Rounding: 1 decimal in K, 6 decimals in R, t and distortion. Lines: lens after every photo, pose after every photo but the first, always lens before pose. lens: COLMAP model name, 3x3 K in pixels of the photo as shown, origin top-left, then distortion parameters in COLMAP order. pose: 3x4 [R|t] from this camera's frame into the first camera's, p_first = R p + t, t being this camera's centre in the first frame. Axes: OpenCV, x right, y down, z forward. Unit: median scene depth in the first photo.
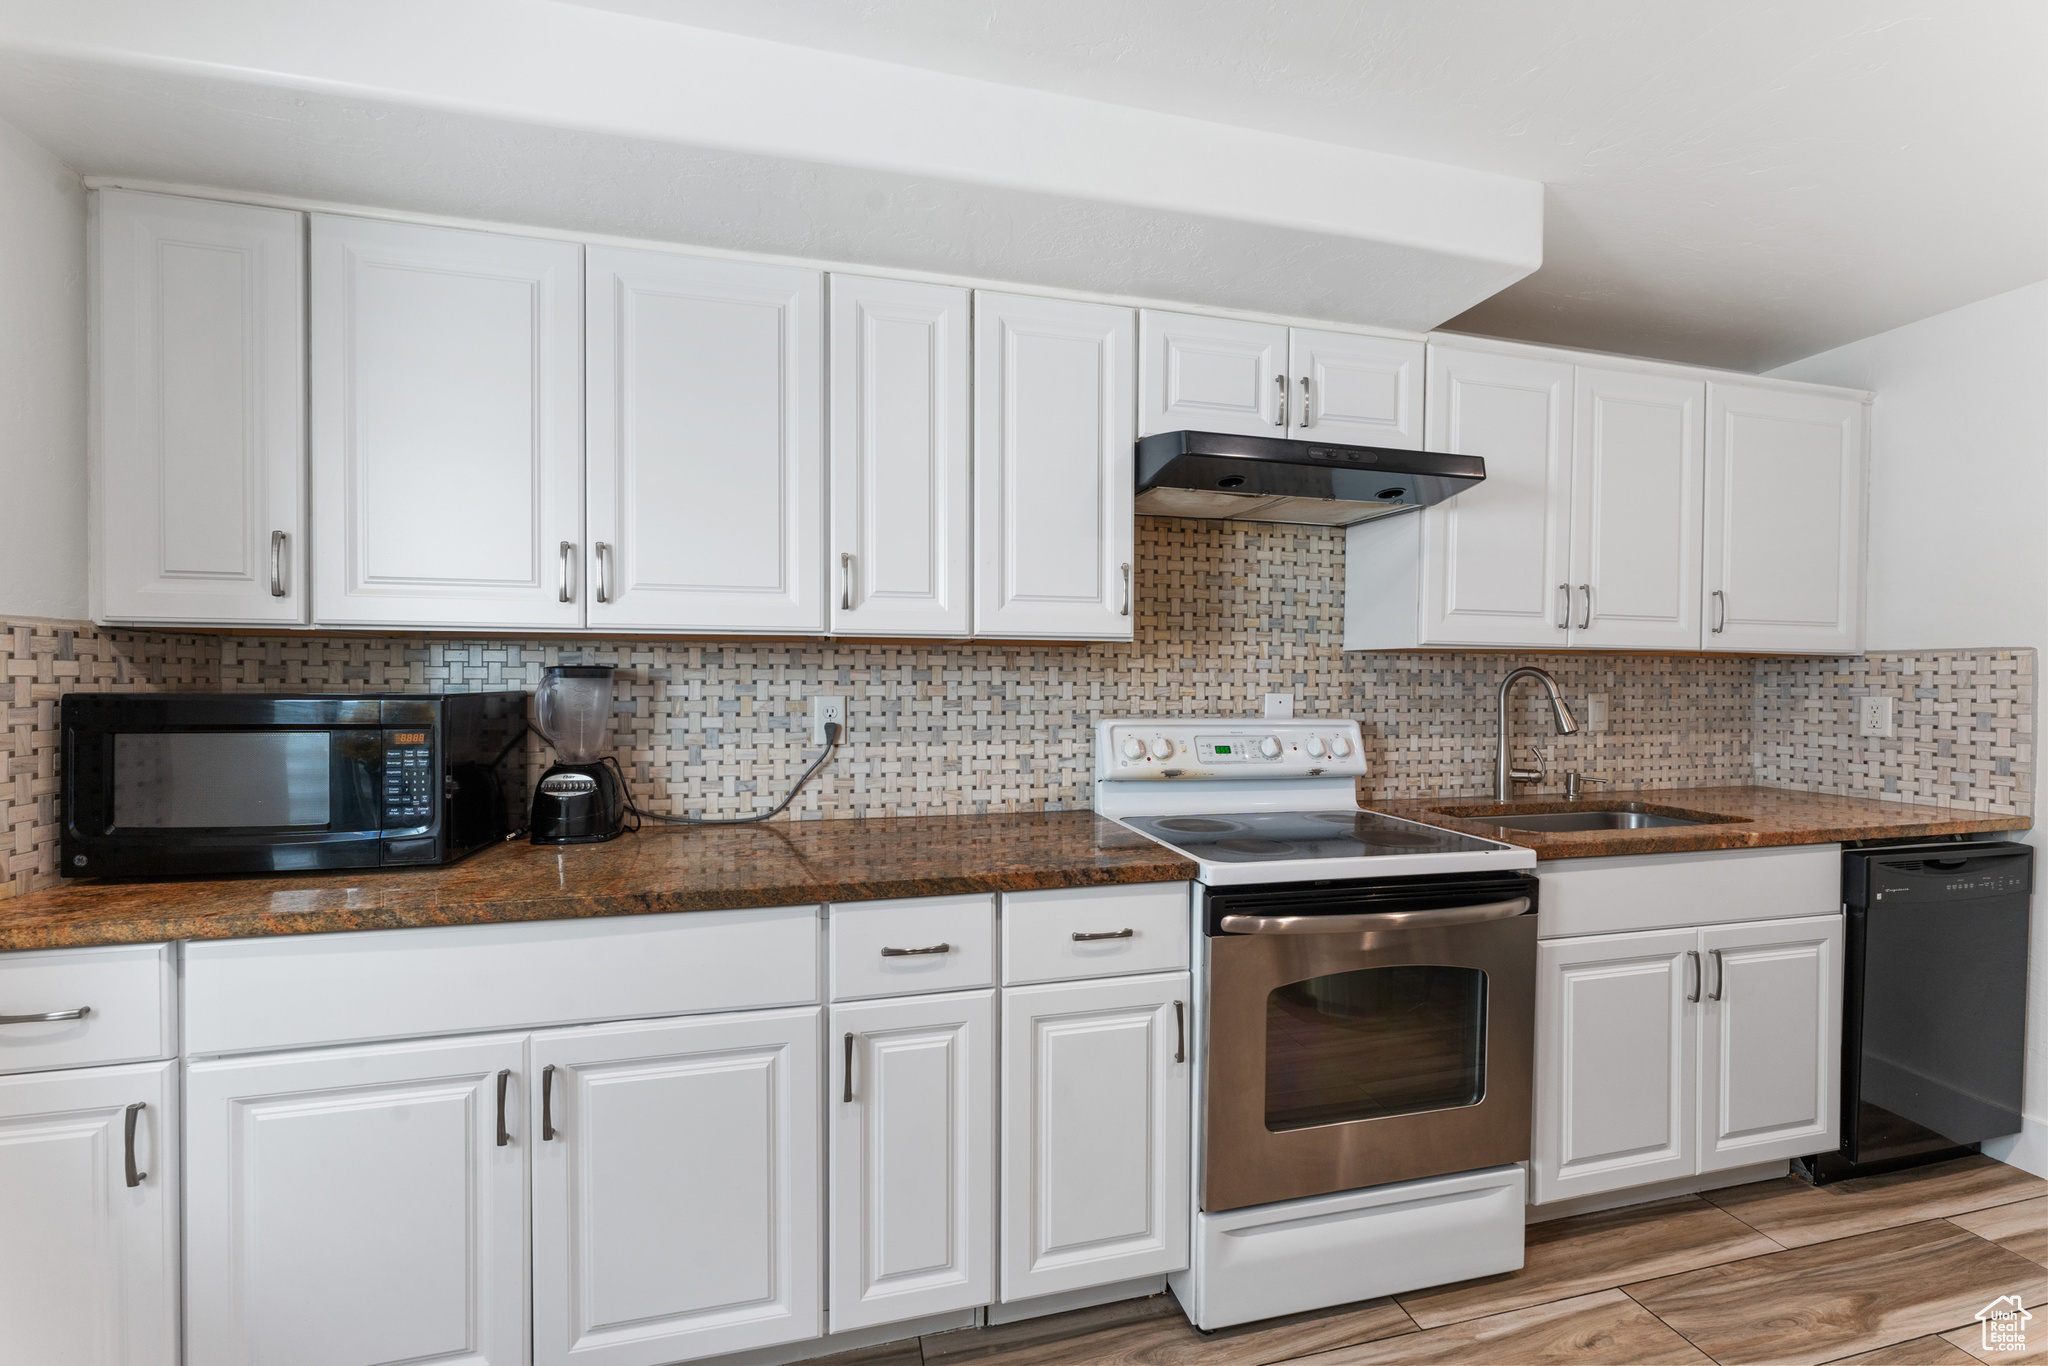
lens RADIAL K [[823.1, 0, 1022.6], [0, 823.1, 677.8], [0, 0, 1]] dist [-0.002128, 0.002534]
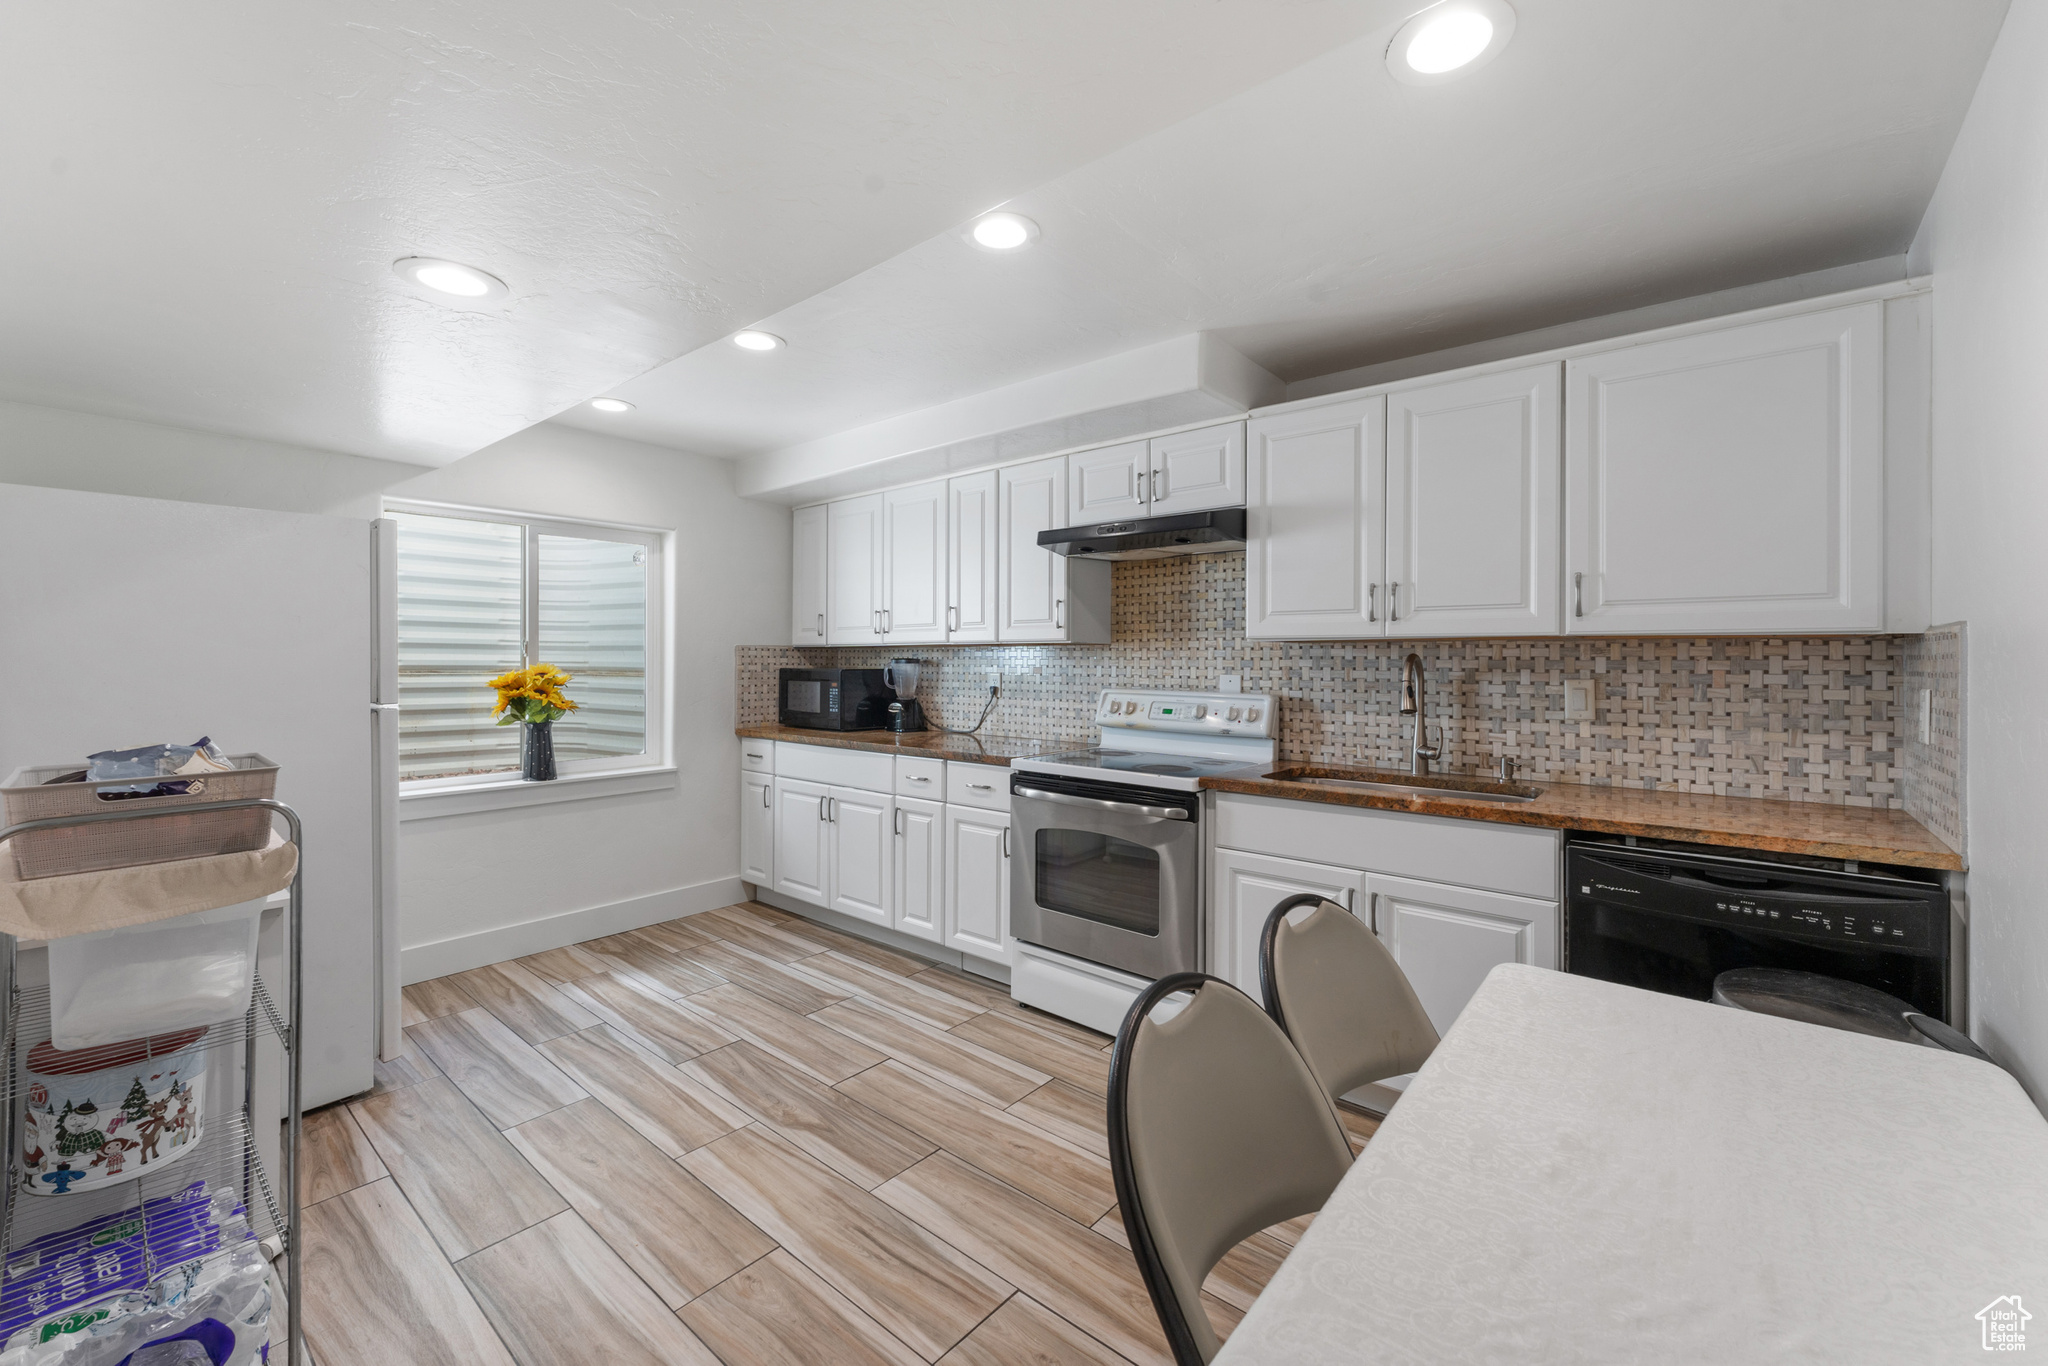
lens RADIAL K [[823.1, 0, 1022.6], [0, 823.1, 677.8], [0, 0, 1]] dist [-0.002128, 0.002534]
pose [[0.586038, 0.014265, -0.810158, 1.270373], [-0.000146, 0.999847, 0.017499, -0.000128], [0.810284, -0.010137, 0.585950, -0.089722]]
